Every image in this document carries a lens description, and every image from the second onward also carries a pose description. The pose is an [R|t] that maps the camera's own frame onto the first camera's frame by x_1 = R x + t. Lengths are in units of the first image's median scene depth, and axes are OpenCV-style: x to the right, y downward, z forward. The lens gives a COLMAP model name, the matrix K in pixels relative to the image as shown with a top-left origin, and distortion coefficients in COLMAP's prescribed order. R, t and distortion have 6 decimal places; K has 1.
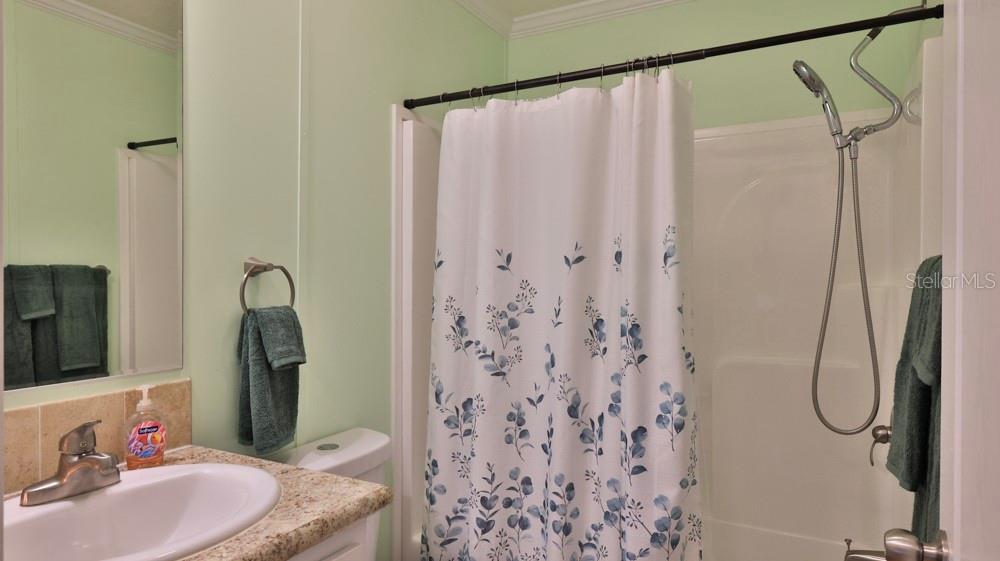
lens RADIAL K [[607.7, 0, 501.8], [0, 607.7, 278.2], [0, 0, 1]] dist [0.000963, -0.000329]
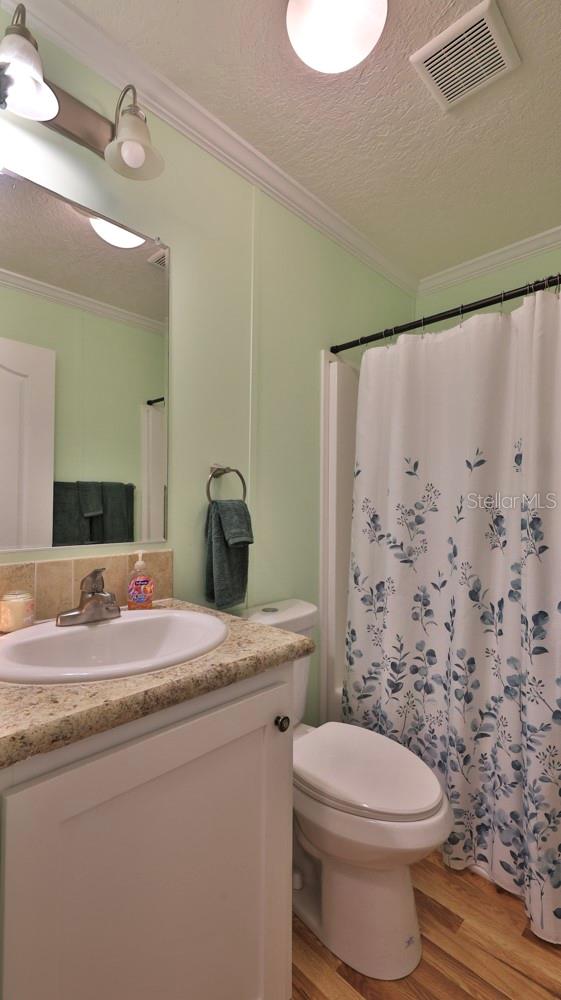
lens RADIAL K [[441.6, 0, 277.2], [0, 441.6, 502.8], [0, 0, 1]] dist [0.000967, -0.000199]
pose [[0.958216, 0.002793, -0.286033, -0.001214], [-0.006026, 0.999928, -0.010421, 0.055322], [0.285983, 0.011710, 0.958163, 0.090980]]
